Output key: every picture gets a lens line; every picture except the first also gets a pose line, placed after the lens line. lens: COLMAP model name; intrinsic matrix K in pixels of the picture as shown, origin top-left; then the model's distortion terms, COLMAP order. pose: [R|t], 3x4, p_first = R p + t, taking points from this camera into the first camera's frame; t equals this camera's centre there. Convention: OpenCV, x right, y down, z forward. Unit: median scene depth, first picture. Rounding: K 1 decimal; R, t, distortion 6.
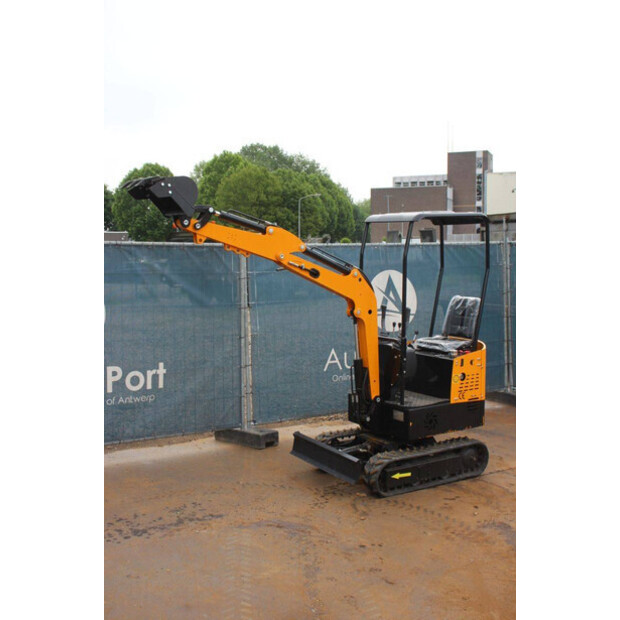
lens RADIAL K [[748.9, 0, 310.3], [0, 748.9, 295.7], [0, 0, 1]] dist [-0.011718, 0.006641]
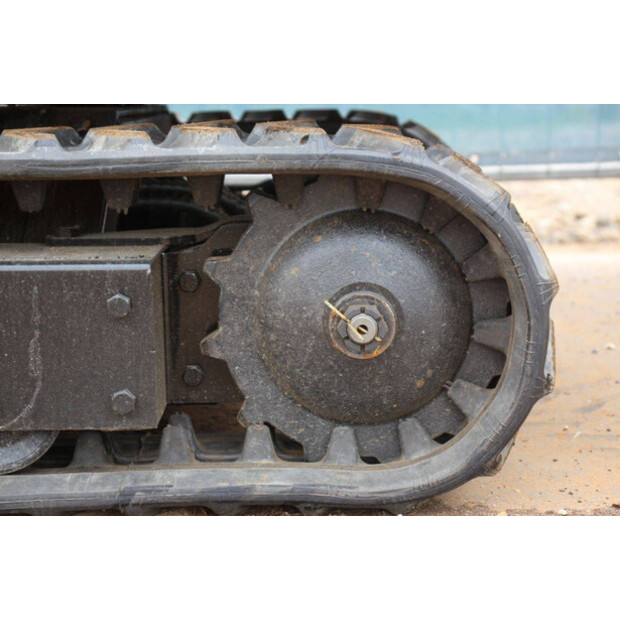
lens RADIAL K [[1463.7, 0, 310.0], [0, 1463.7, 310.0], [0, 0, 1]] dist [0.399476, 0.185012]
pose [[0.816331, 0.068325, -0.573529, 0.321141], [-0.022948, 0.996031, 0.085995, 0.197485], [0.577128, -0.057039, 0.814659, 0.831115]]
